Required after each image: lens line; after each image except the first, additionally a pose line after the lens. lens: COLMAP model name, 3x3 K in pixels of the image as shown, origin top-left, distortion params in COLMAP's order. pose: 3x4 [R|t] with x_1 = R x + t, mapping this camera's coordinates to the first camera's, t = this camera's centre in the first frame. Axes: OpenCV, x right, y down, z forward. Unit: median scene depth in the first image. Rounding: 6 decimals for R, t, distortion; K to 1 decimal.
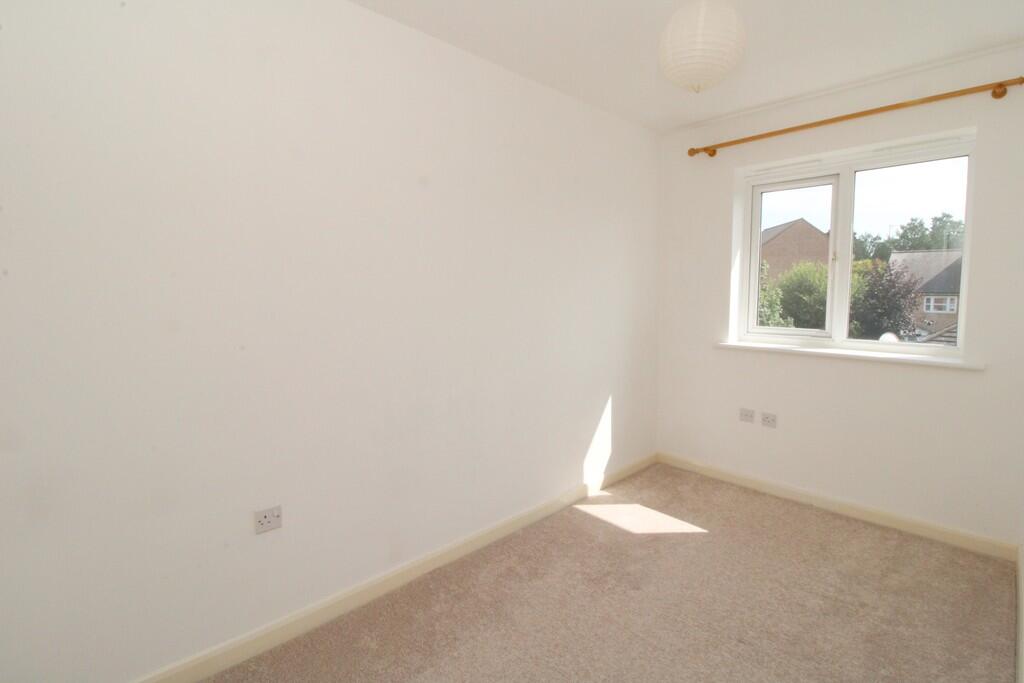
lens RADIAL K [[499.4, 0, 510.4], [0, 499.4, 338.5], [0, 0, 1]] dist [-0.002582, -0.001131]
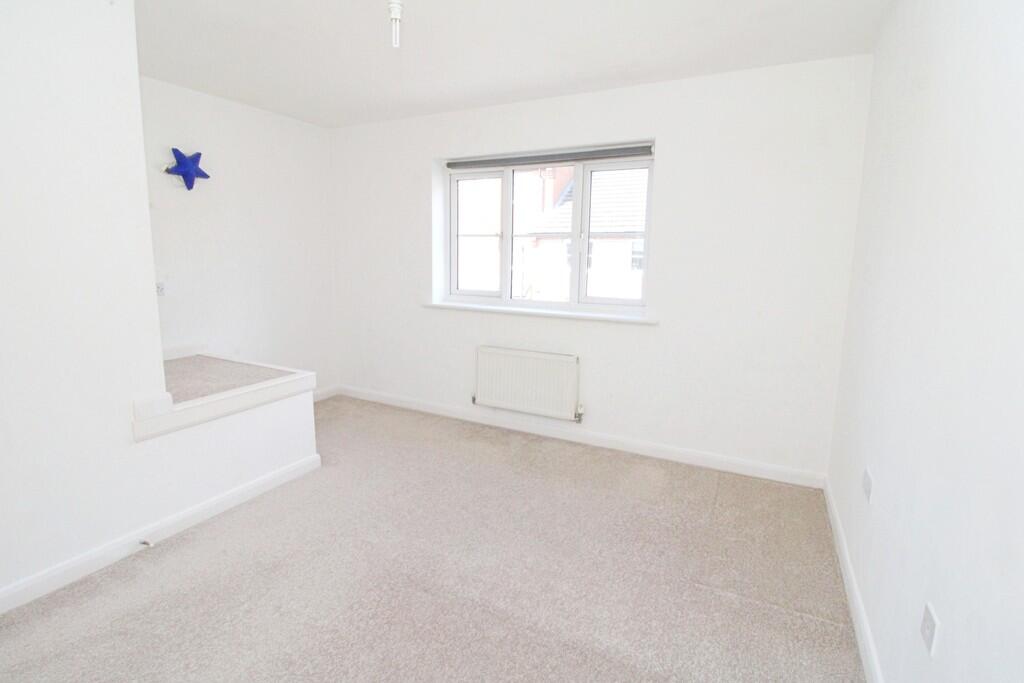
lens RADIAL K [[499.4, 0, 511.4], [0, 499.4, 340.1], [0, 0, 1]] dist [-0.002582, -0.001131]
pose [[0.962437, -0.021801, 0.270628, 1.578607], [0.004106, 0.997826, 0.065781, 0.121635], [-0.271473, -0.062199, 0.960434, -1.353156]]
